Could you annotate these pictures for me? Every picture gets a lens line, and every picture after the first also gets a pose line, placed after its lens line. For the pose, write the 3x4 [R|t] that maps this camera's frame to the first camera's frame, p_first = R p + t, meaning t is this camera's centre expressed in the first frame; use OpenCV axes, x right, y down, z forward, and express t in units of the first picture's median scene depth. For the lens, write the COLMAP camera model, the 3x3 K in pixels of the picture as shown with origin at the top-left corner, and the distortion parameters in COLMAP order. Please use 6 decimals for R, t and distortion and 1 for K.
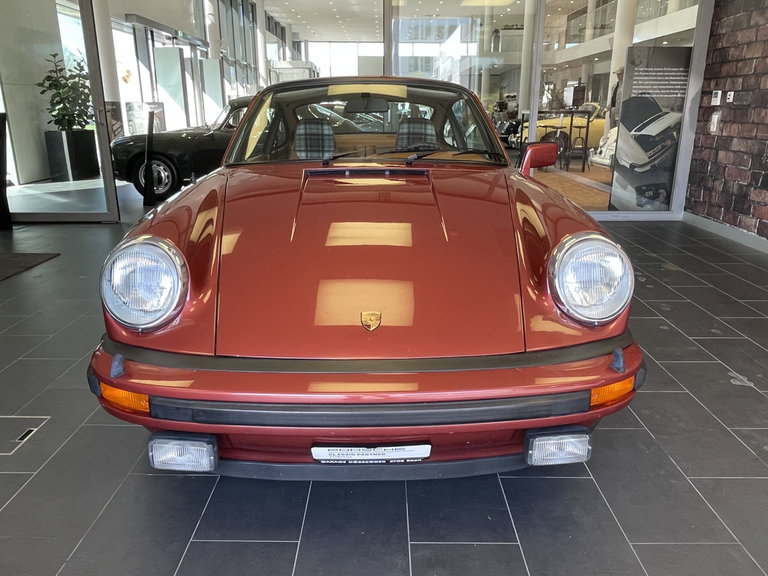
lens RADIAL K [[579.6, 0, 384.0], [0, 579.6, 288.0], [0, 0, 1]] dist [0.000355, -0.006115]
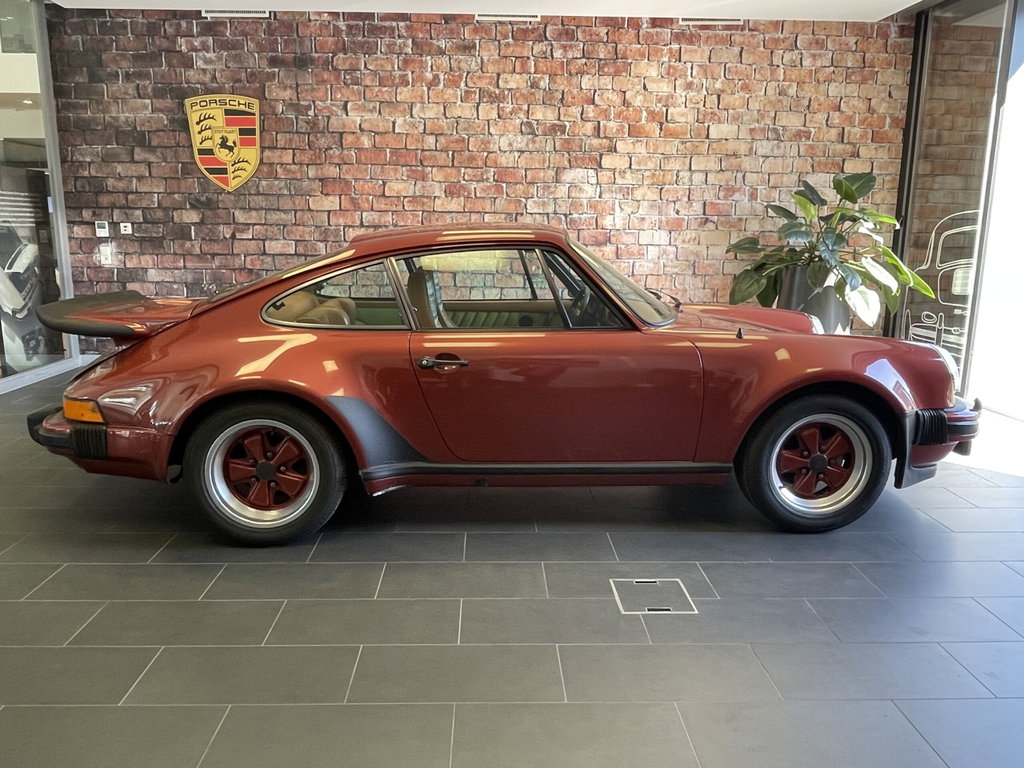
lens RADIAL K [[774.4, 0, 510.6], [0, 774.4, 387.8], [0, 0, 1]] dist [0.038845, -0.075485]
pose [[-0.032929, -0.199273, 0.979391, -0.741801], [0.286483, 0.936921, 0.200264, -0.153868], [-0.957519, 0.287174, 0.026237, 0.418792]]
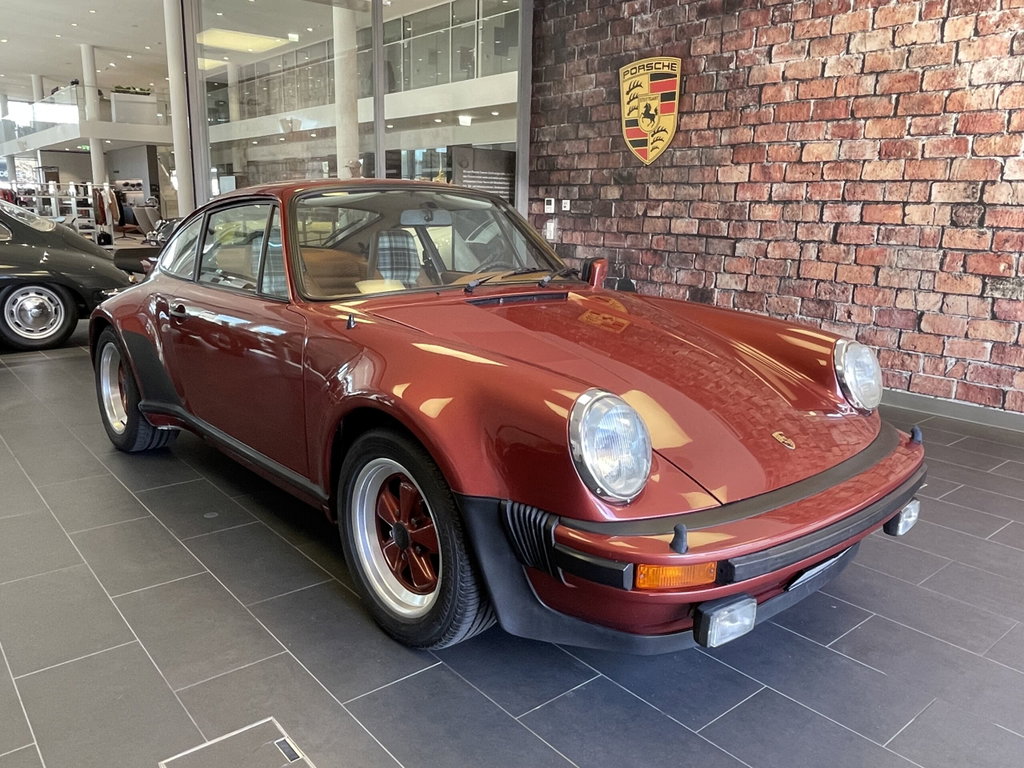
lens RADIAL K [[778.9, 0, 510.2], [0, 778.9, 394.7], [0, 0, 1]] dist [0.013808, -0.027914]
pose [[0.758469, -0.129447, 0.638724, -0.370946], [0.168043, 0.985780, 0.000235, -0.023398], [-0.629672, 0.107155, 0.769436, 0.059385]]
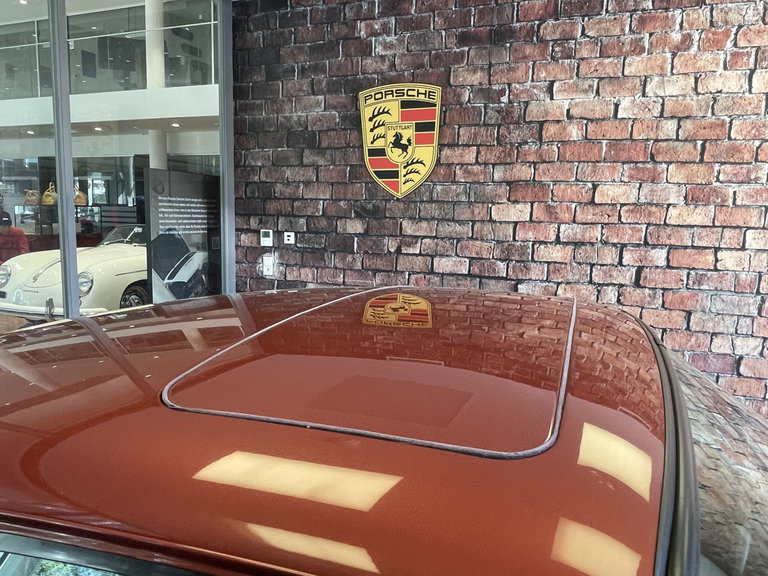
lens RADIAL K [[584.2, 0, 382.7], [0, 584.2, 296.0], [0, 0, 1]] dist [0.013808, -0.027914]
pose [[0.359713, -0.116481, 0.925764, -0.181501], [0.252561, 0.967294, 0.023572, -0.226054], [-0.898231, 0.225333, 0.377367, 0.548041]]
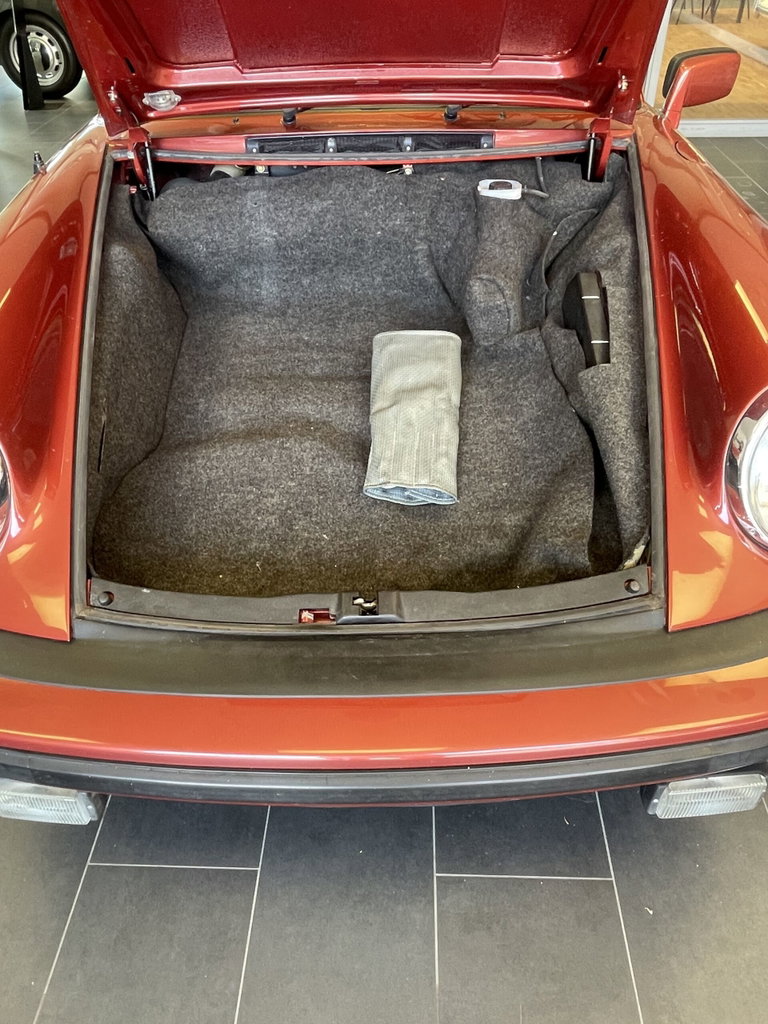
lens RADIAL K [[778.9, 0, 384.0], [0, 778.9, 512.0], [0, 0, 1]] dist [0.013808, -0.027914]
pose [[0.999439, 0.005572, -0.033020, 0.003240], [0.006984, 0.929701, 0.368249, -0.052974], [0.032750, -0.368273, 0.929141, 0.082617]]
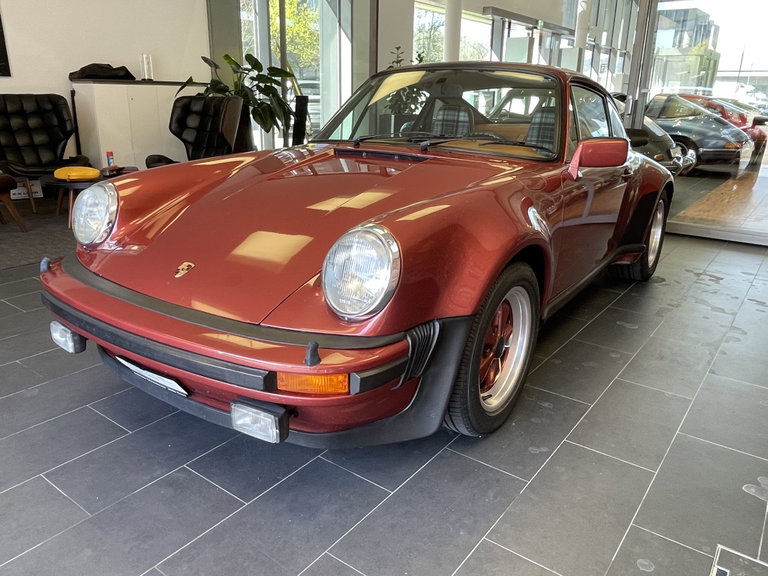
lens RADIAL K [[580.2, 0, 381.9], [0, 580.2, 289.7], [0, 0, 1]] dist [0.045001, -0.087087]
pose [[0.805946, 0.202454, -0.556294, 0.214519], [-0.193568, 0.978173, 0.075553, -0.015543], [0.559448, 0.046789, 0.827544, 0.054866]]
